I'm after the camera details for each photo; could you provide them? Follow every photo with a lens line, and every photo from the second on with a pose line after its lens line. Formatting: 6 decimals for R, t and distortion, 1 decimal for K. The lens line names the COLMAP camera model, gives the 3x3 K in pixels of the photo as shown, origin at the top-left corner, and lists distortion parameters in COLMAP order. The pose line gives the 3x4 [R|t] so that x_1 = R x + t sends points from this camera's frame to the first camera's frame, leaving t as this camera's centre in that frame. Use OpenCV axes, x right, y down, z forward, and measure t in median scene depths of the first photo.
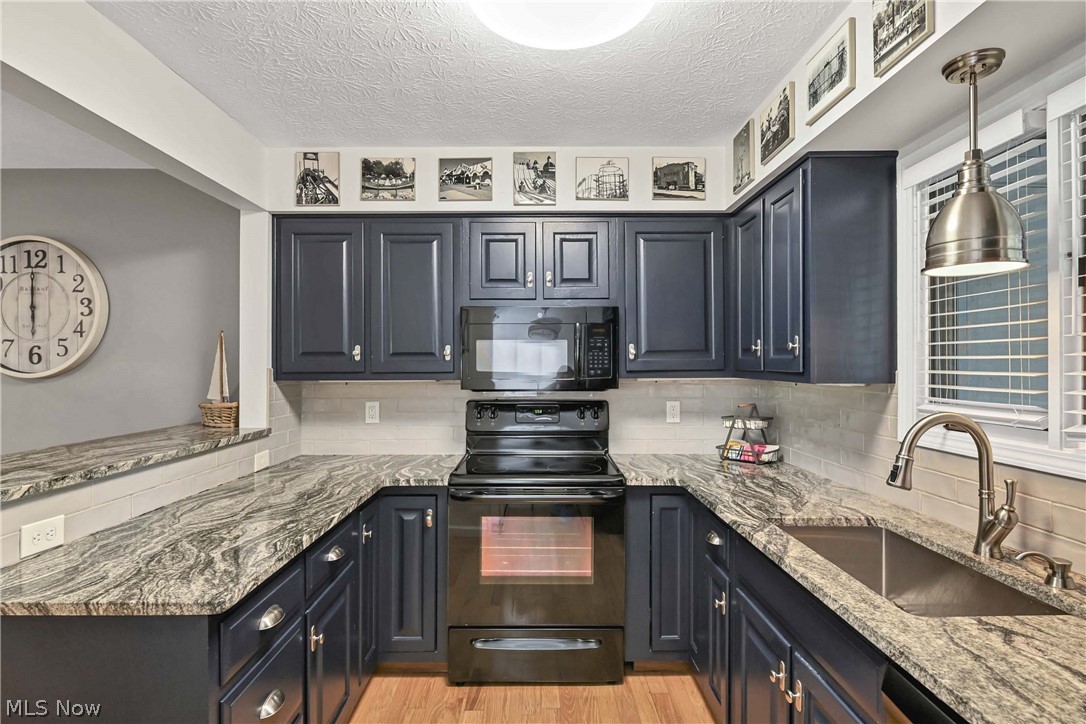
lens RADIAL K [[545.5, 0, 544.3], [0, 545.5, 362.8], [0, 0, 1]] dist [-0.002690, -0.003569]
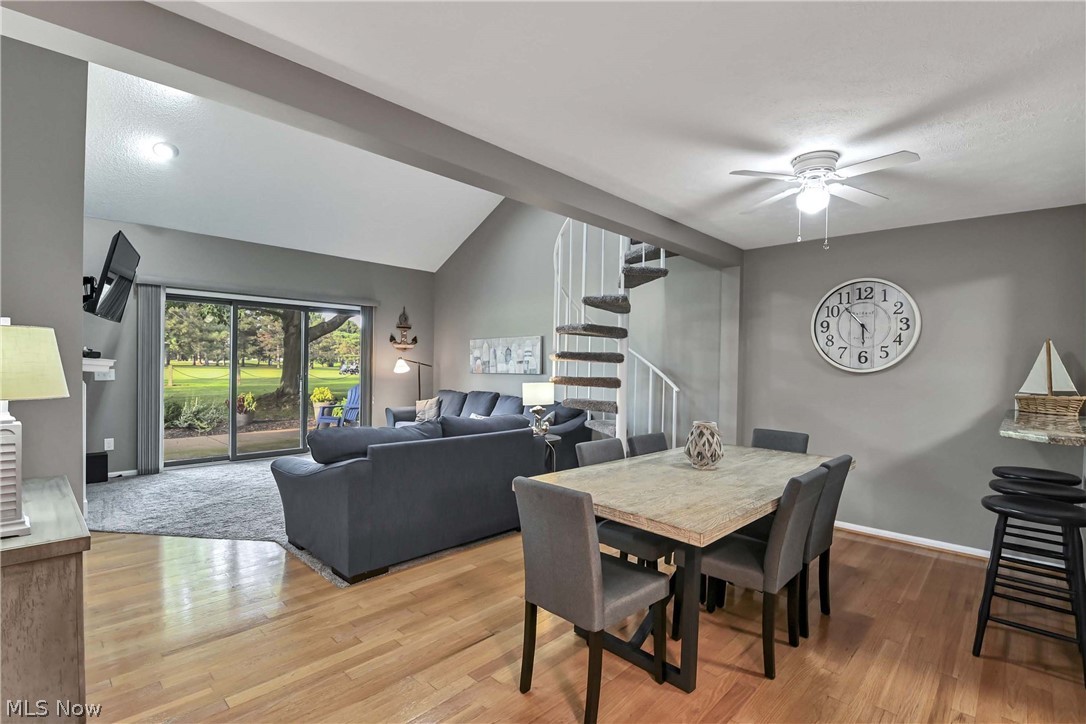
lens RADIAL K [[494.1, 0, 541.1], [0, 494.1, 368.1], [0, 0, 1]] dist [-0.007605, -0.005671]
pose [[0.707948, 0.020500, -0.705967, -0.668039], [-0.015401, 0.999789, 0.013588, 0.011917], [0.706097, 0.001252, 0.708114, -0.658877]]
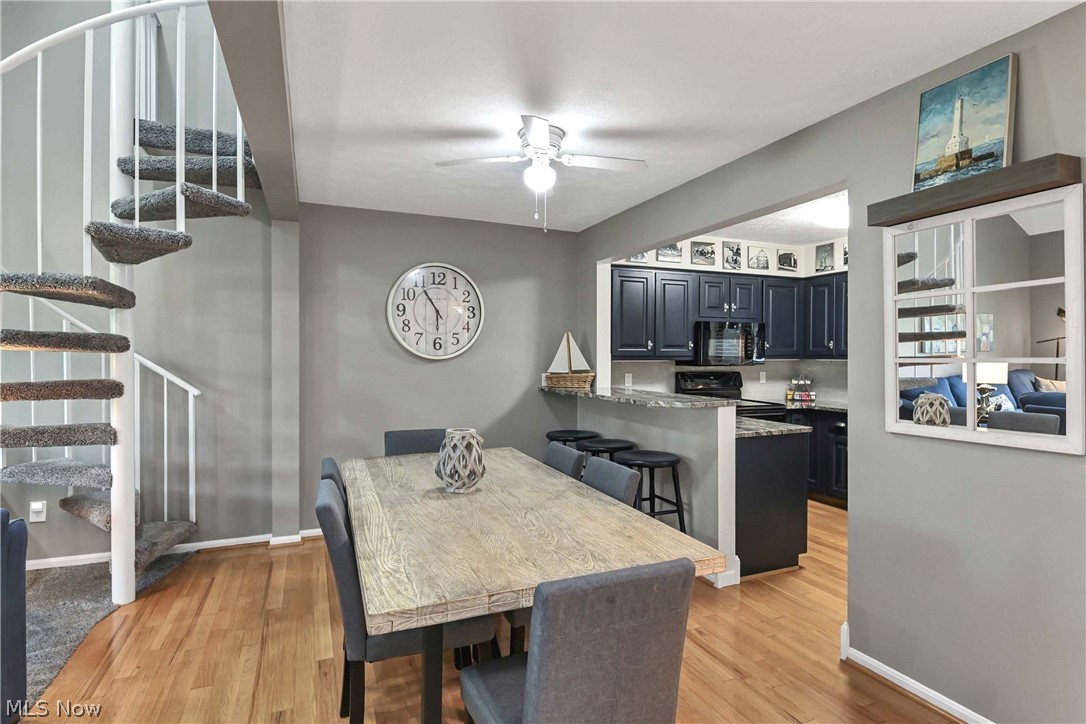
lens RADIAL K [[545.5, 0, 561.3], [0, 545.5, 361.9], [0, 0, 1]] dist [-0.002690, -0.003569]
pose [[0.919667, -0.001705, 0.392695, -1.335319], [-0.004969, 0.999860, 0.015977, 0.010165], [-0.392667, -0.016644, 0.919530, -0.545016]]
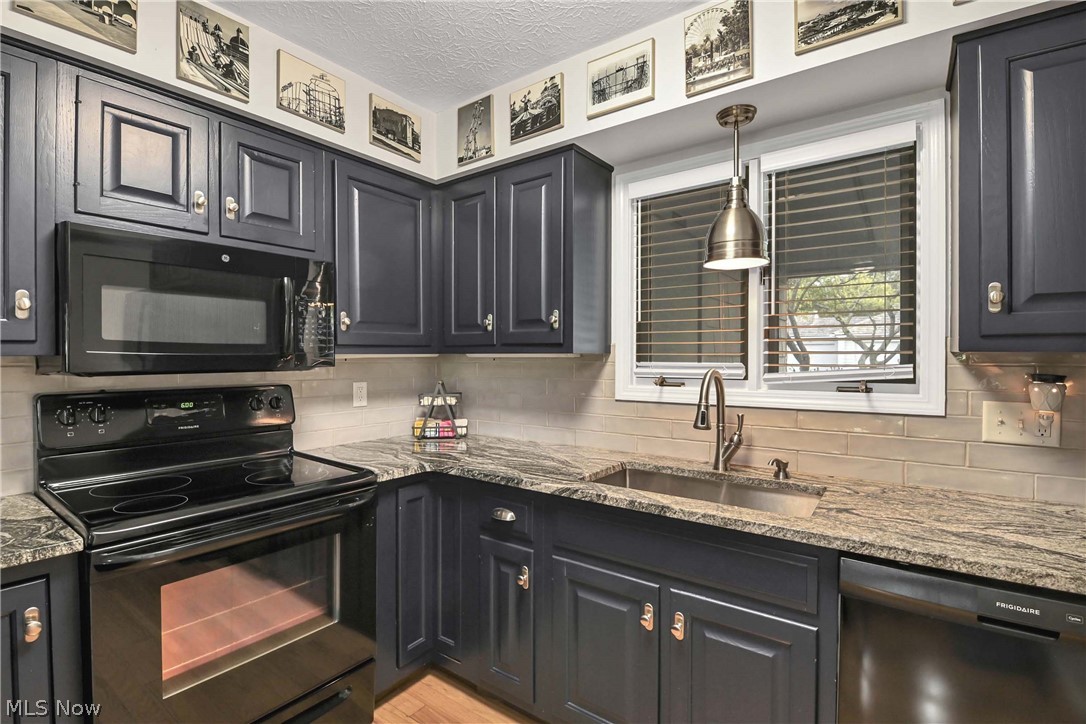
lens RADIAL K [[494.1, 0, 550.9], [0, 494.1, 361.2], [0, 0, 1]] dist [-0.007605, -0.005671]
pose [[0.598687, -0.008101, 0.800942, -0.252424], [-0.001608, 0.999935, 0.011315, 0.031279], [-0.800982, -0.008062, 0.598635, 0.315978]]
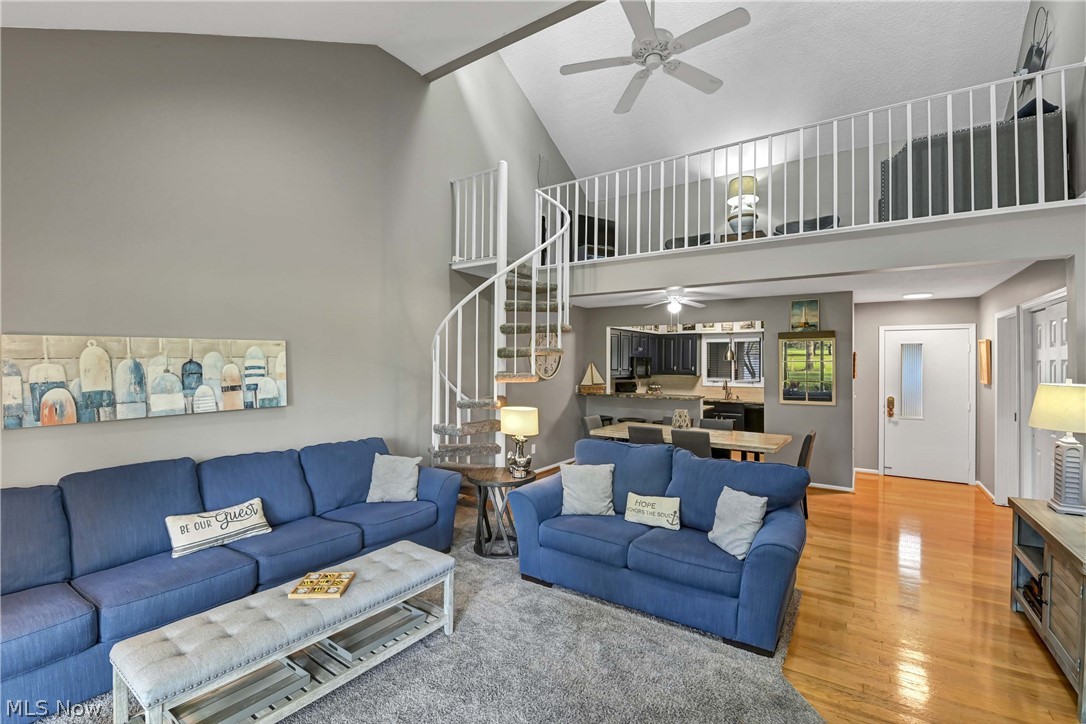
lens RADIAL K [[494.1, 0, 543.1], [0, 494.1, 357.4], [0, 0, 1]] dist [-0.007605, -0.005671]
pose [[0.561727, 0.011996, 0.827236, -3.215167], [-0.013585, 0.999894, -0.005275, -0.070460], [-0.827211, -0.008275, 0.561831, -0.359207]]
